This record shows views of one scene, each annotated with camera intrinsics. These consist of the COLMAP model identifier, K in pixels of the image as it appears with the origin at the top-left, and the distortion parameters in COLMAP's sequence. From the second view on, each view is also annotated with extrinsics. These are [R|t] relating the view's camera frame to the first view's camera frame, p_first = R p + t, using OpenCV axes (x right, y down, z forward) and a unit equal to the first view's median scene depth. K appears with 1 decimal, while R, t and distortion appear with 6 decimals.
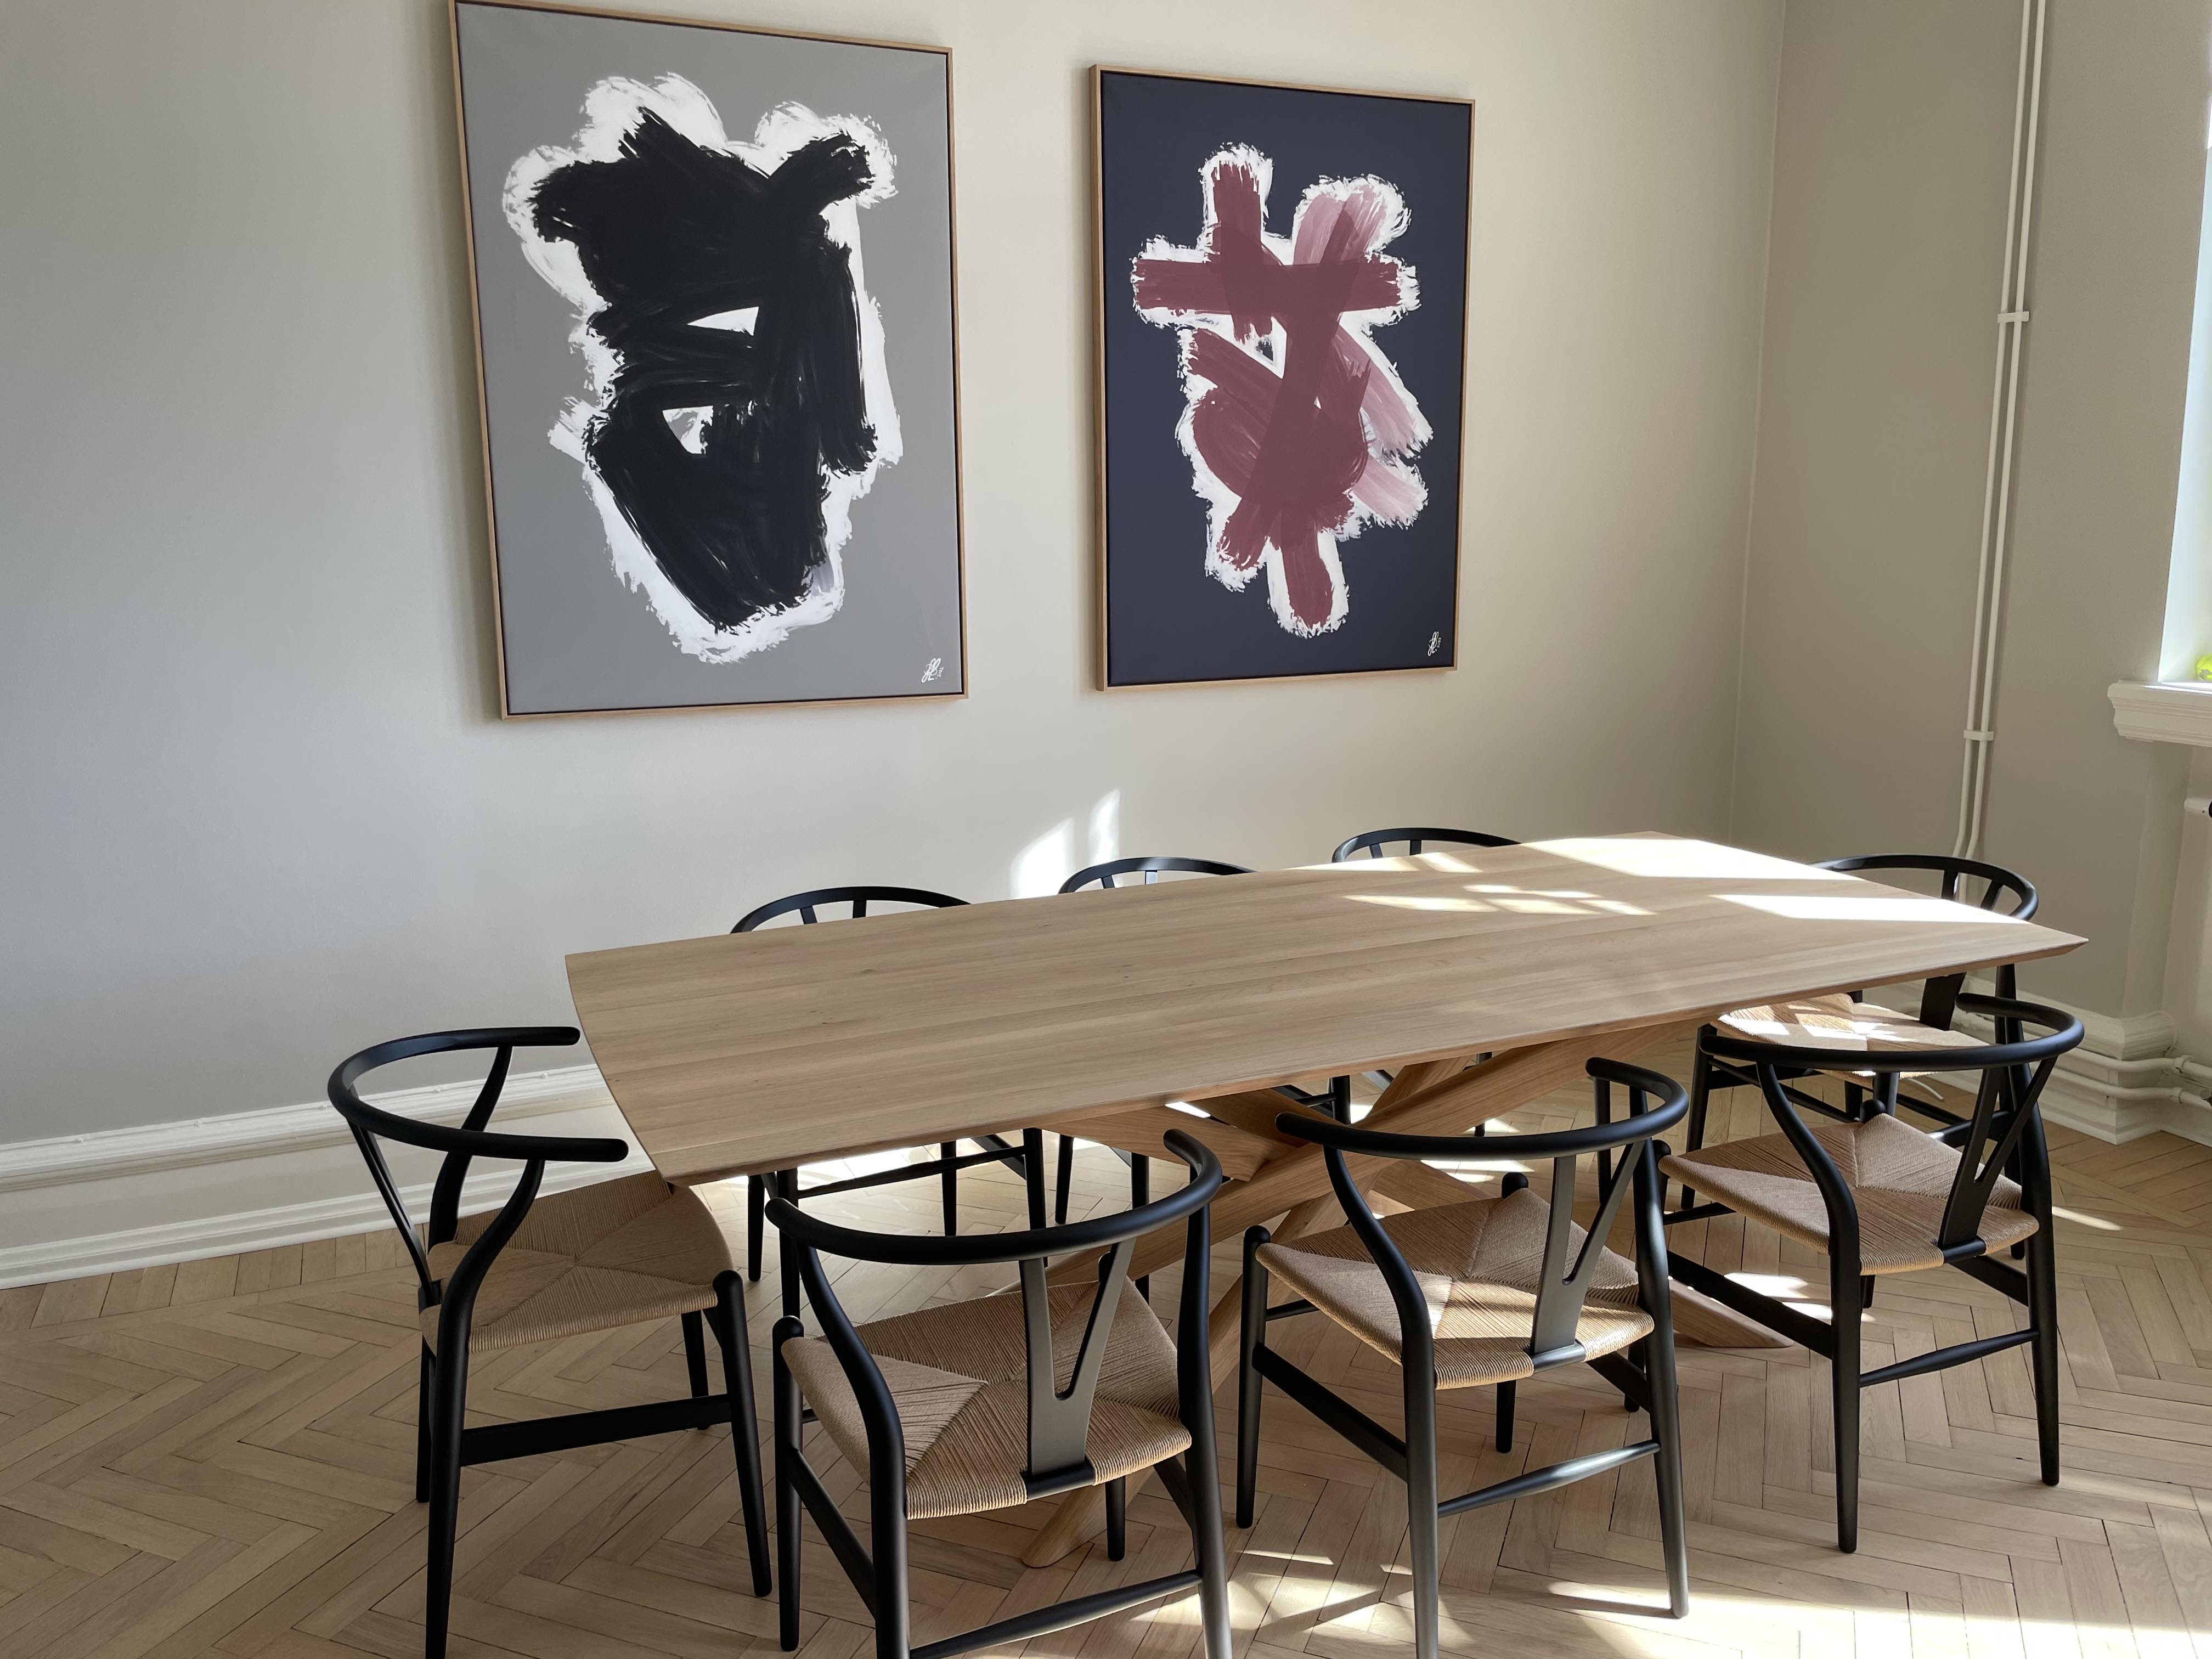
lens RADIAL K [[1716.4, 0, 1107.0], [0, 1716.4, 812.8], [0, 0, 1]] dist [0.071538, -0.085515]
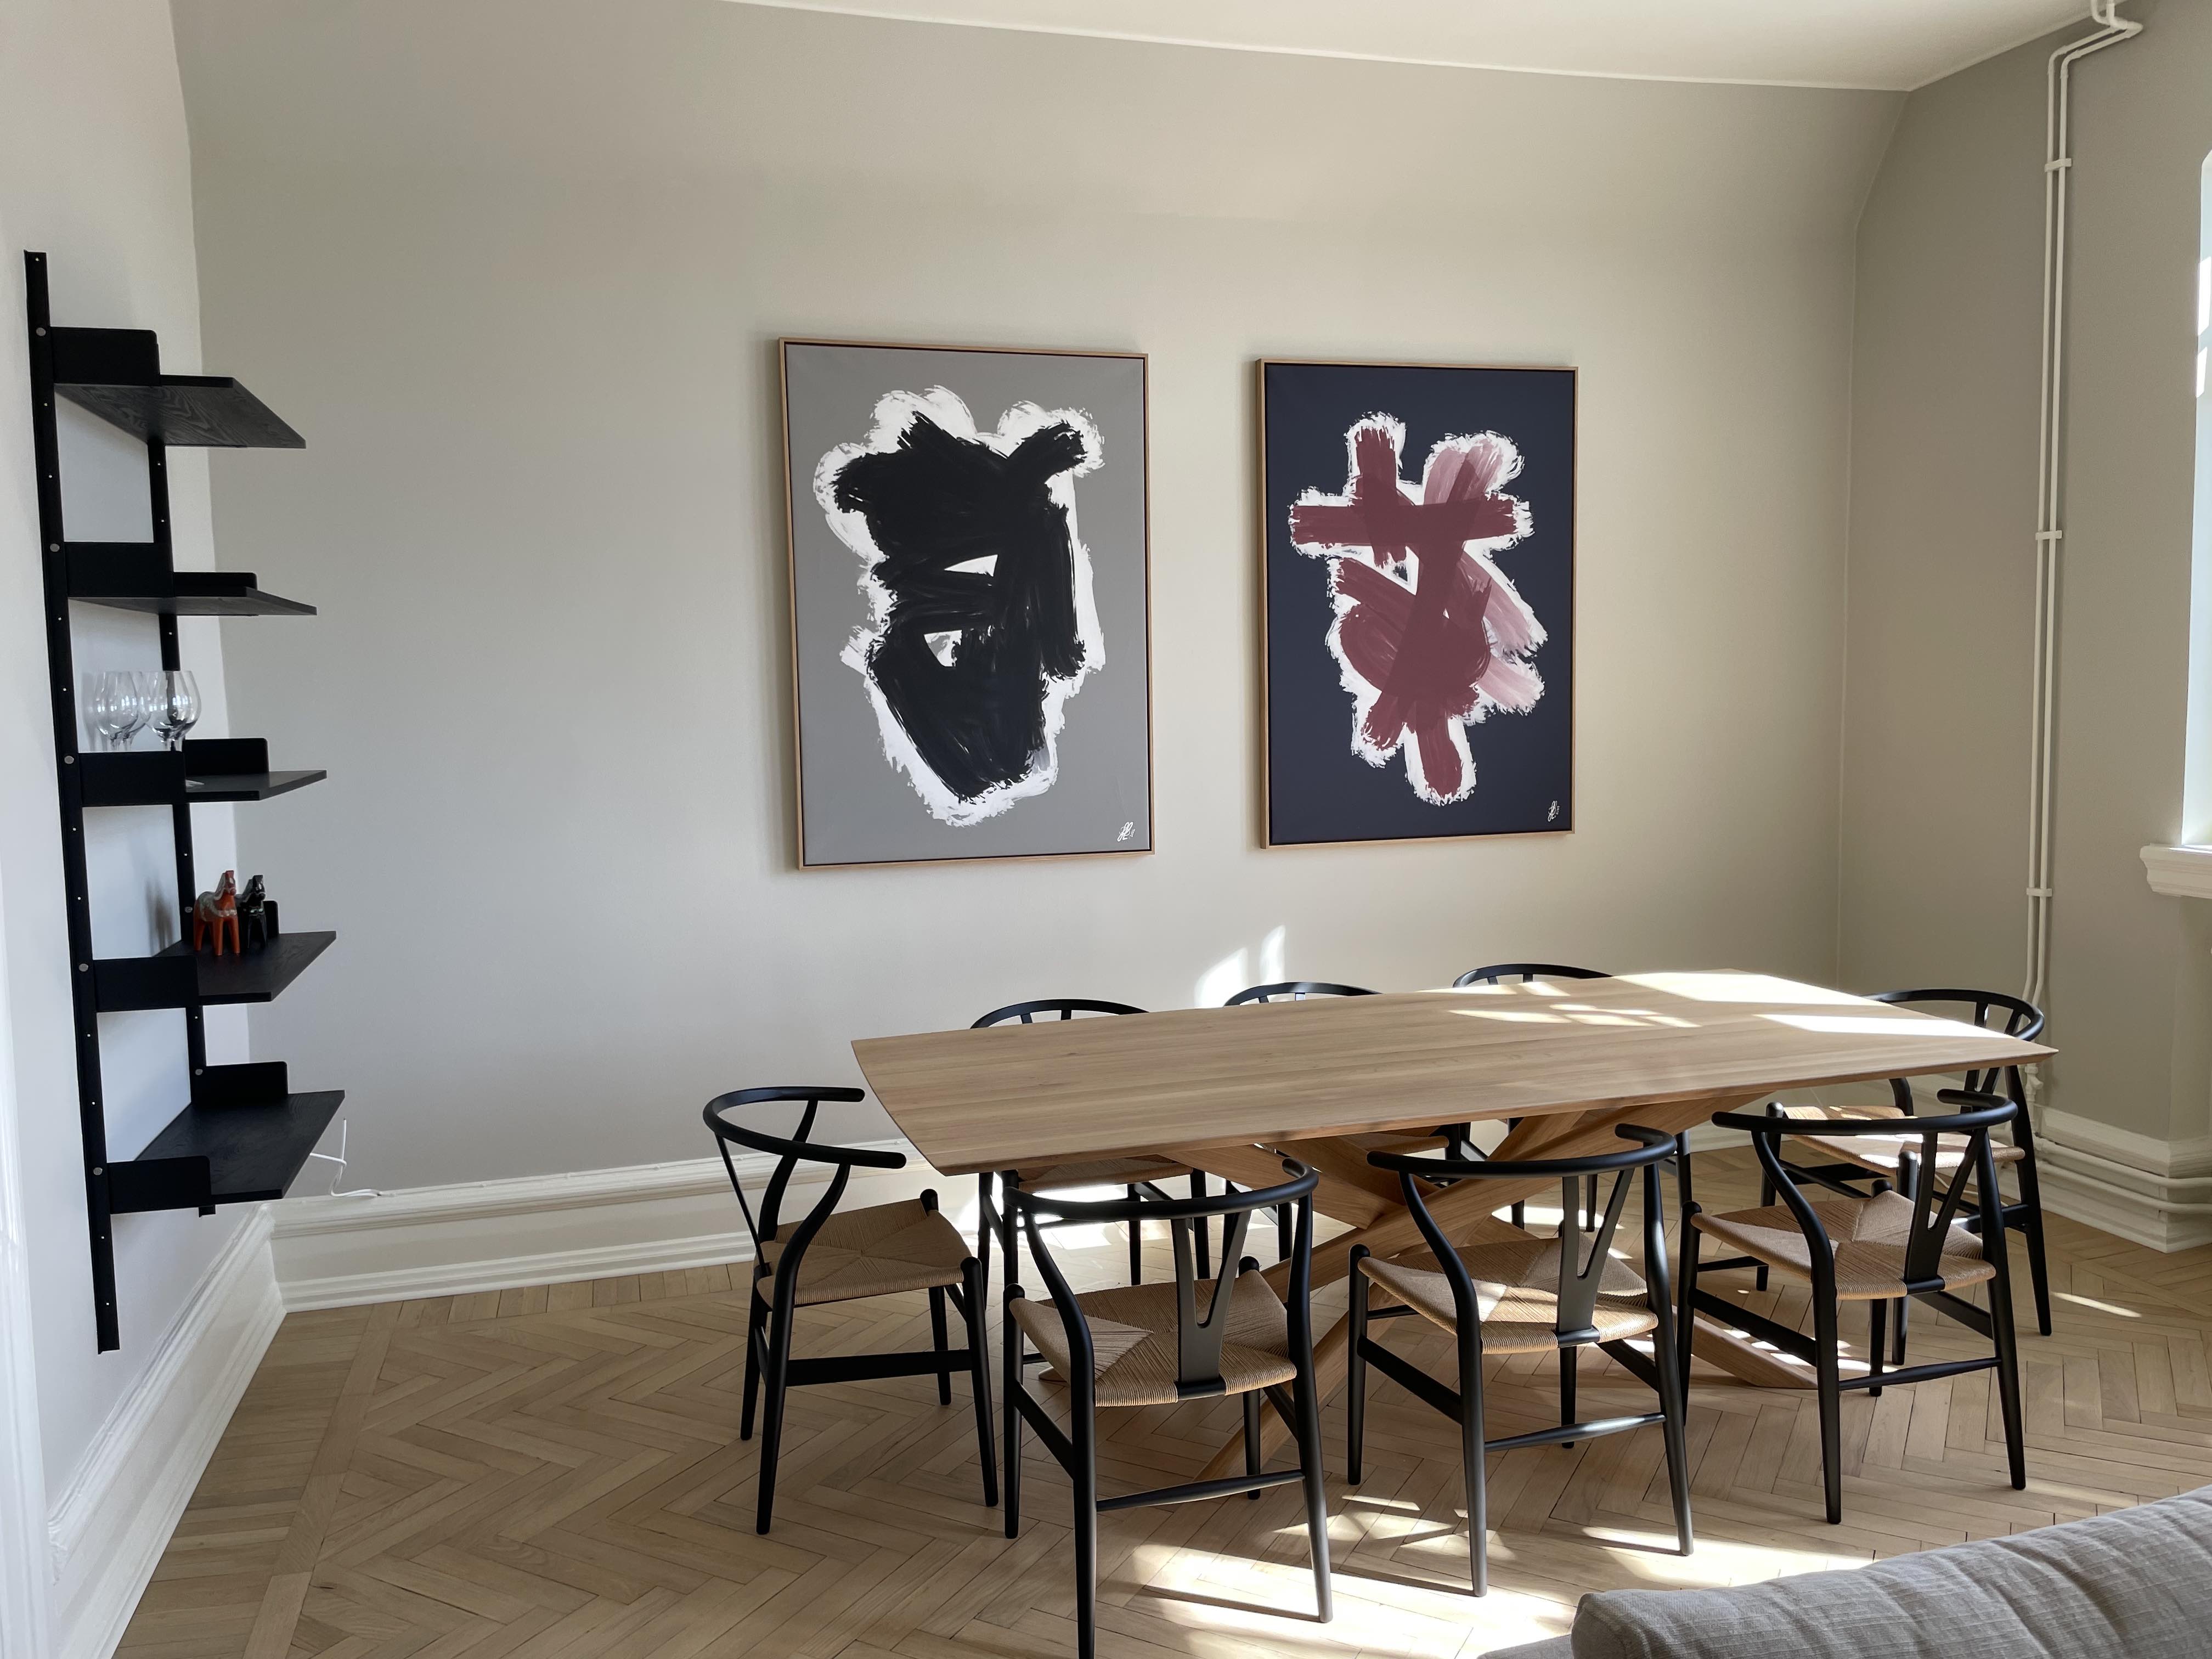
lens RADIAL K [[1716.4, 0, 1100.5], [0, 1716.4, 821.3], [0, 0, 1]] dist [0.071538, -0.085515]
pose [[0.992357, 0.000301, -0.123403, 0.037921], [-0.011809, 0.995639, -0.092537, 0.028551], [0.122837, 0.093287, 0.988033, -0.267456]]
